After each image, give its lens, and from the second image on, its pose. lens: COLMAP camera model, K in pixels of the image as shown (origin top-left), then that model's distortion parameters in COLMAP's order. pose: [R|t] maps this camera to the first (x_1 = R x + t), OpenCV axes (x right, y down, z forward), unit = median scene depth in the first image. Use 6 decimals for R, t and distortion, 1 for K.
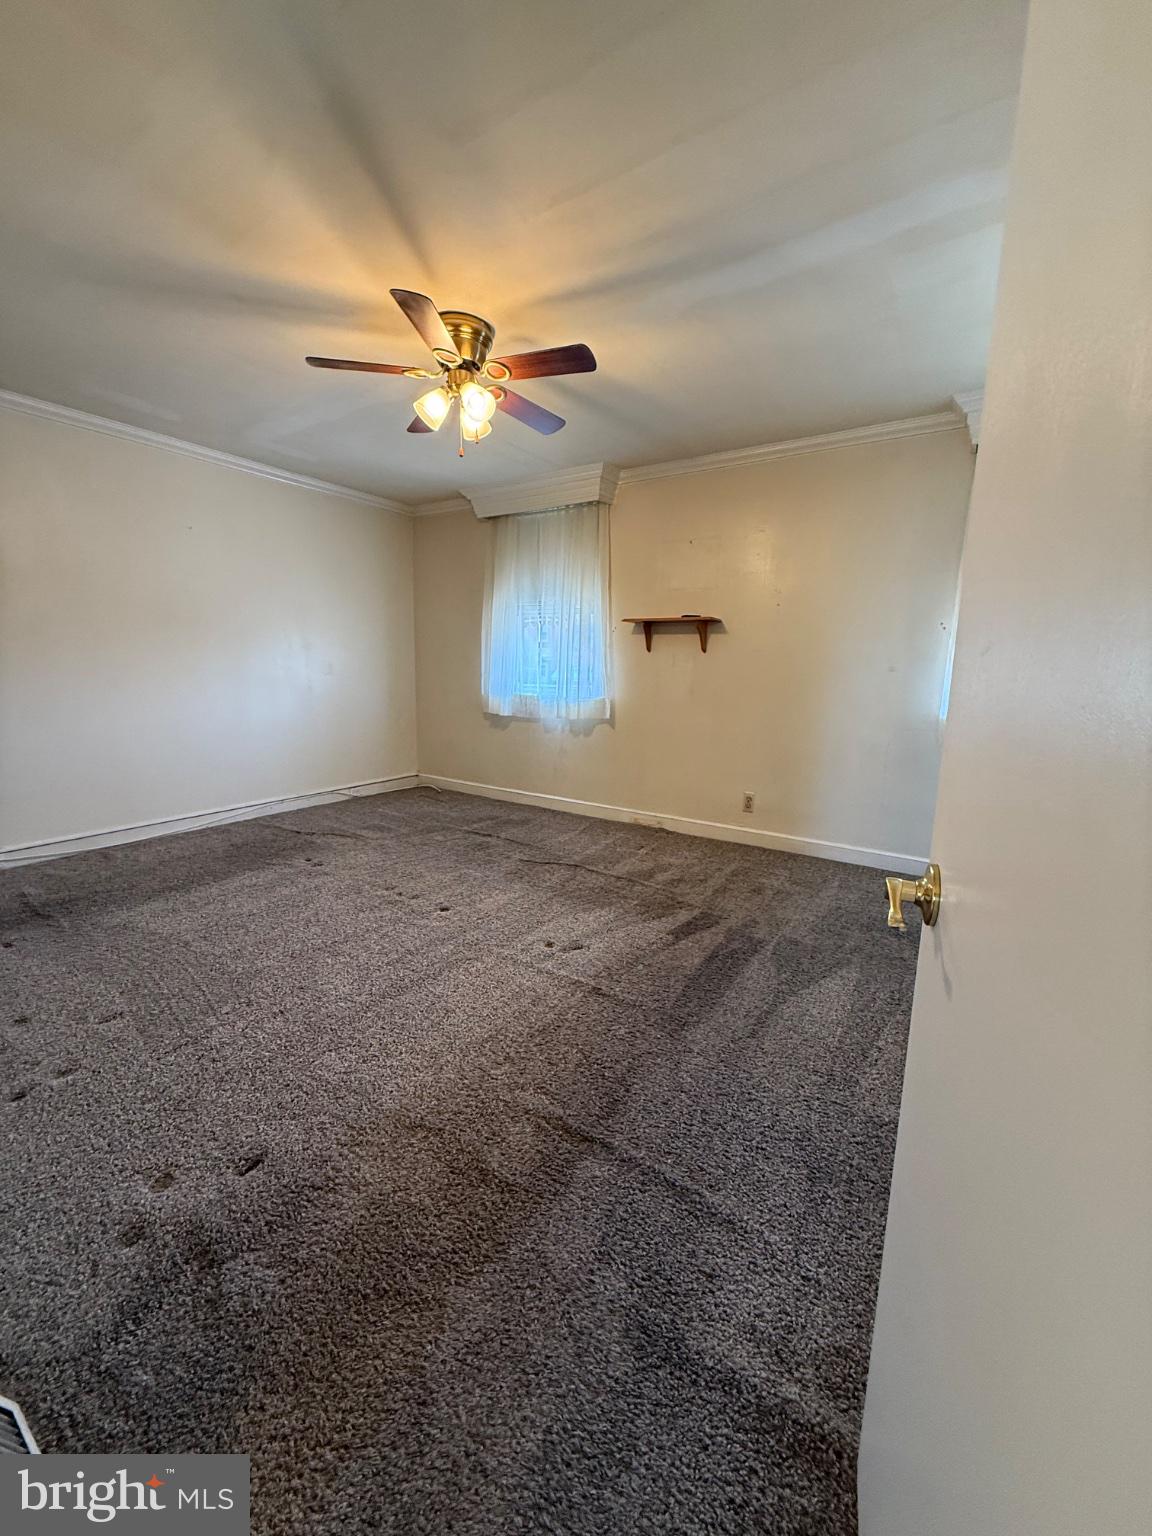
lens RADIAL K [[613.4, 0, 578.1], [0, 613.4, 761.2], [0, 0, 1]] dist [0.001081, 0.000132]
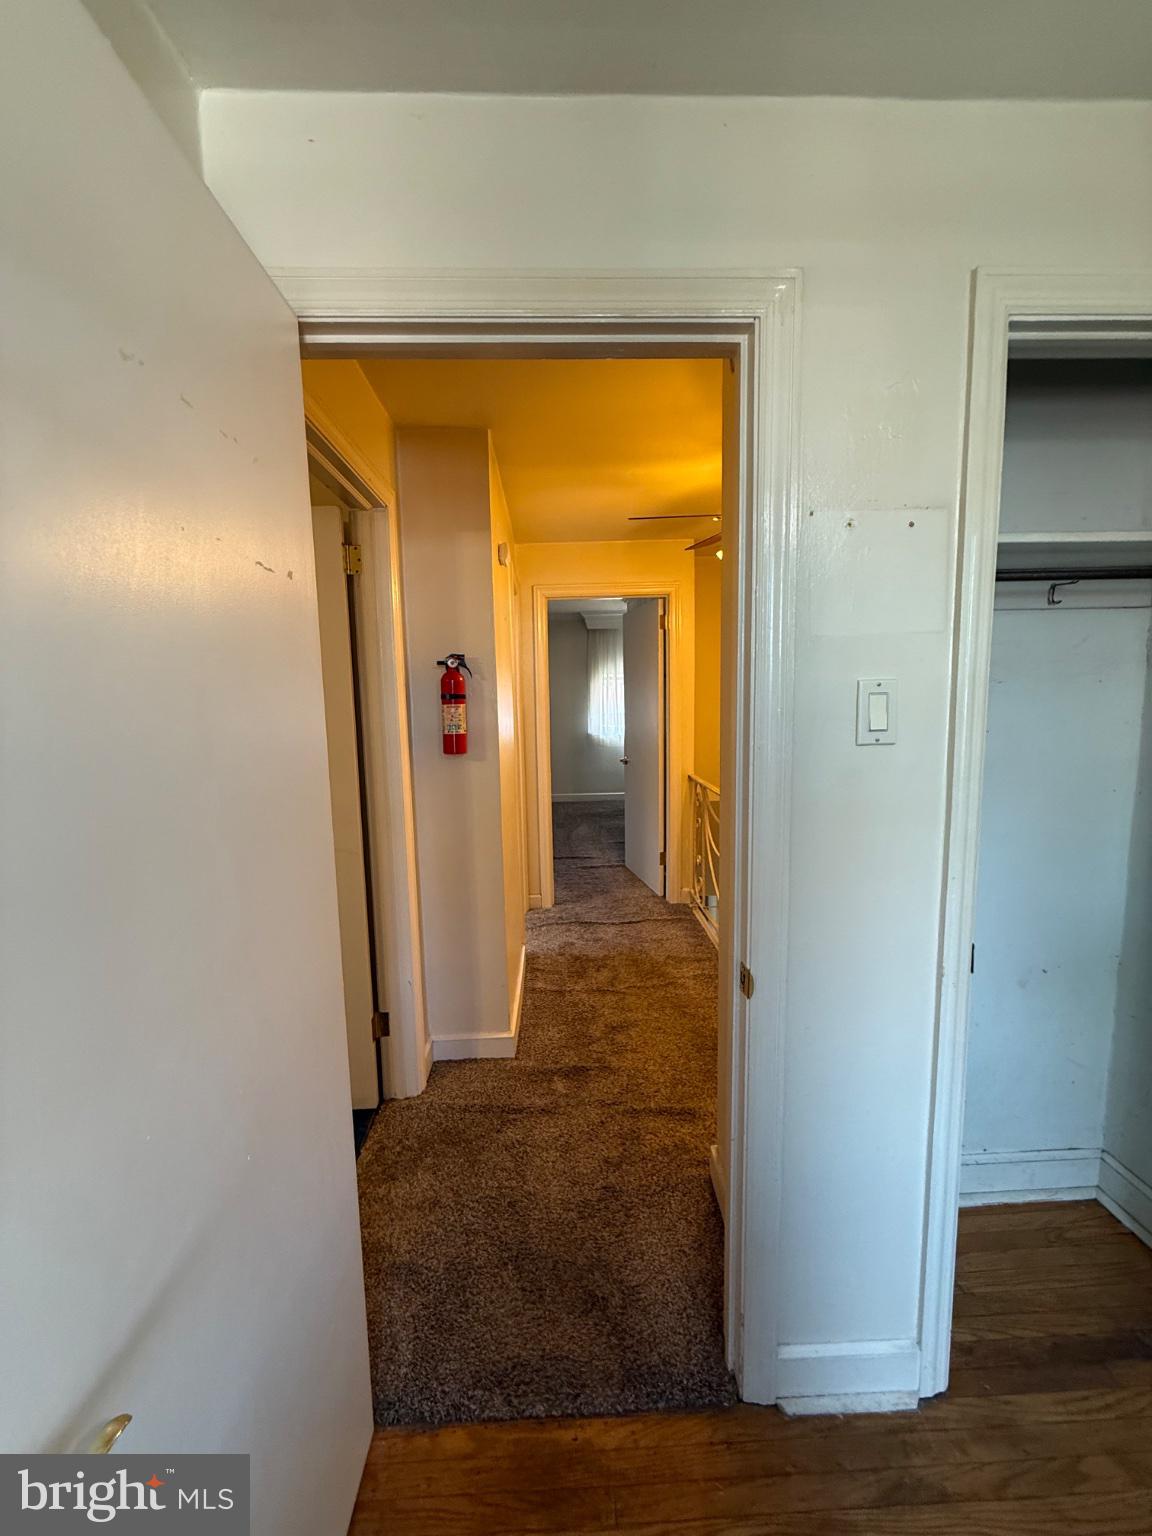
lens RADIAL K [[613.4, 0, 577.6], [0, 613.4, 764.5], [0, 0, 1]] dist [0.001081, 0.000132]
pose [[0.815271, -0.105912, 0.569312, -0.980323], [0.127852, 0.991792, 0.001420, 0.045749], [-0.564789, 0.071630, 0.822121, -1.123960]]
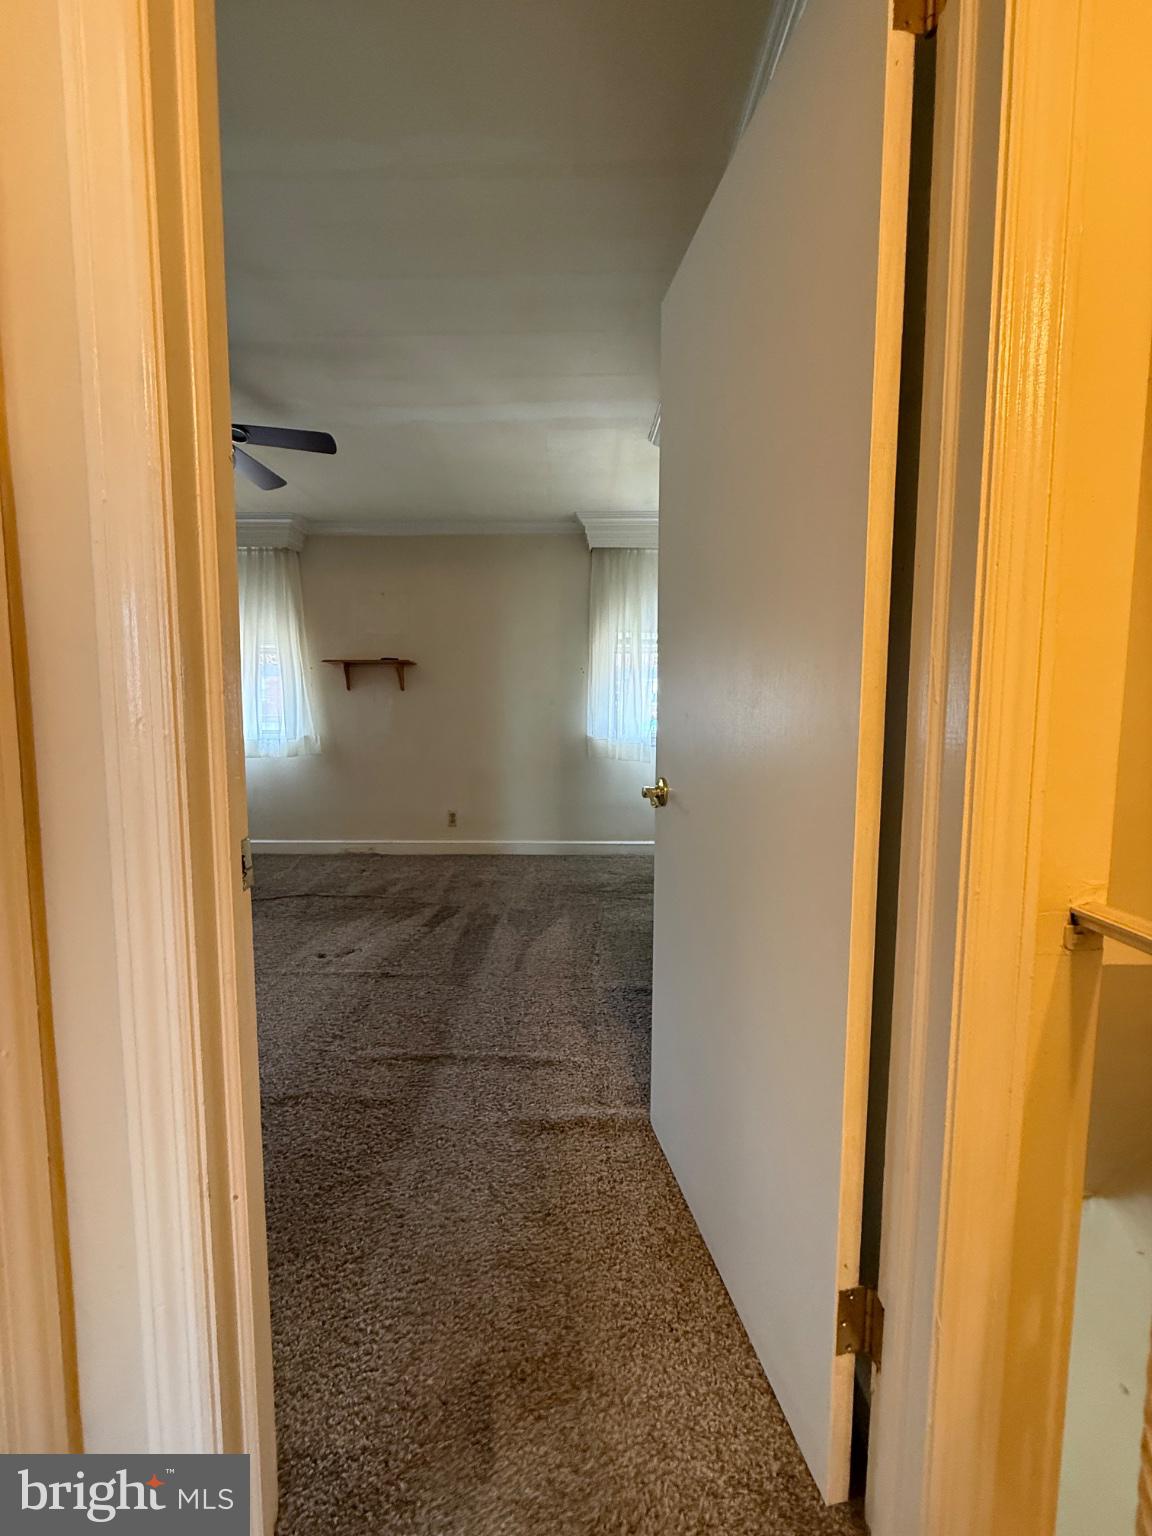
lens RADIAL K [[613.4, 0, 572.8], [0, 613.4, 766.9], [0, 0, 1]] dist [0.001081, 0.000132]
pose [[0.842378, -0.073029, 0.533915, -0.203851], [0.104155, 0.994157, -0.028349, 0.039460], [-0.528725, 0.079491, 0.845063, -0.158313]]
